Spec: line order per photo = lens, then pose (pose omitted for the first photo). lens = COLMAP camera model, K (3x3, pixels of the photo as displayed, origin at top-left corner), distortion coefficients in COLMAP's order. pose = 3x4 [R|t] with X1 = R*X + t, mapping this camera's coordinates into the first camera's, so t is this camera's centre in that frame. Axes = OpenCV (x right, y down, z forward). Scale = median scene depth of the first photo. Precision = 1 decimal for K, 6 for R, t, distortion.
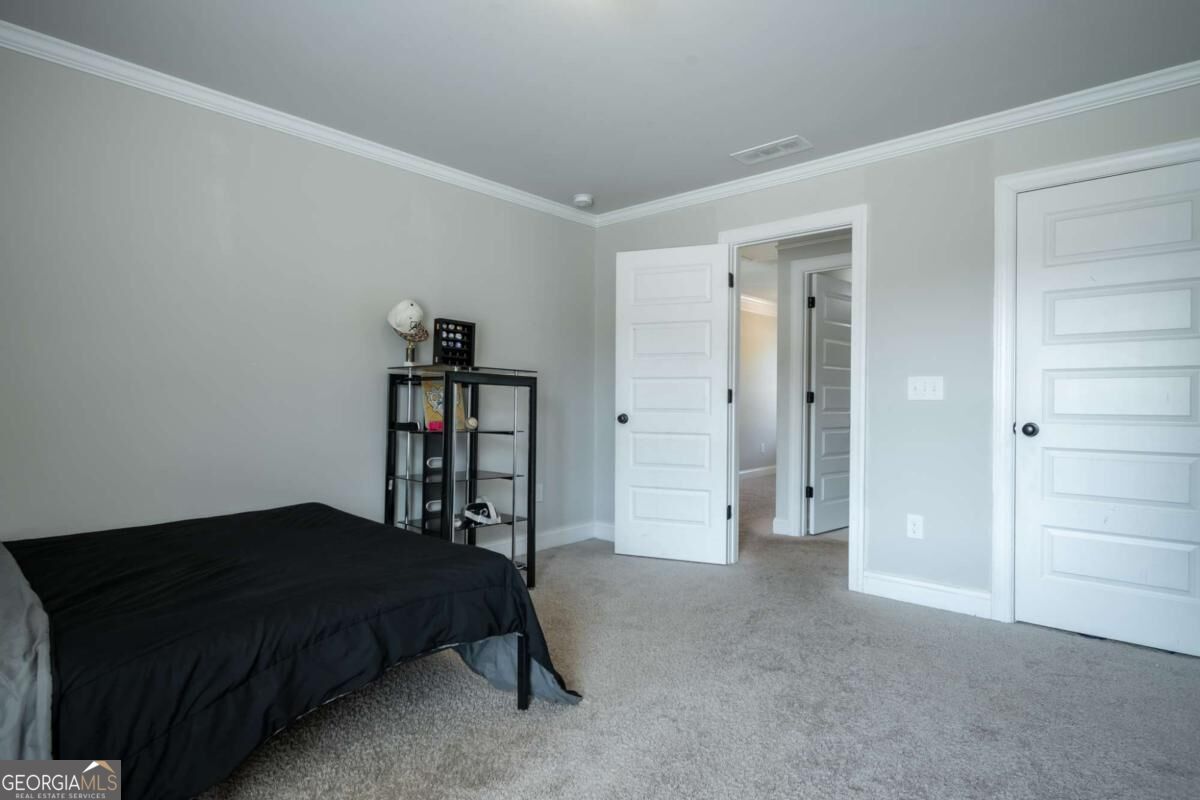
lens RADIAL K [[615.5, 0, 600.0], [0, 615.5, 400.0], [0, 0, 1]] dist [0.000892, 0.000111]
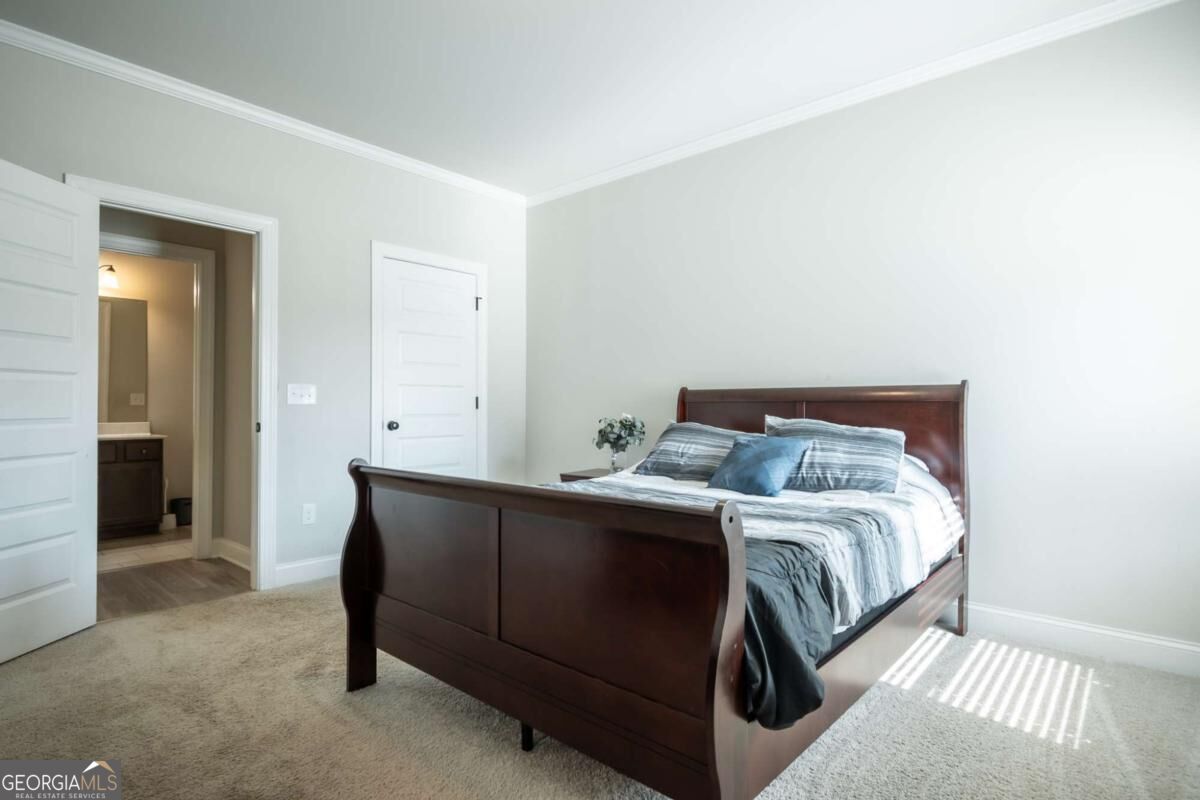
lens RADIAL K [[615.5, 0, 600.0], [0, 615.5, 400.0], [0, 0, 1]] dist [0.000892, 0.000111]
pose [[-0.001229, 0.005659, 0.999983, -0.725259], [-0.003117, 0.999979, -0.005663, -0.004959], [-0.999994, -0.003124, -0.001212, 0.504720]]
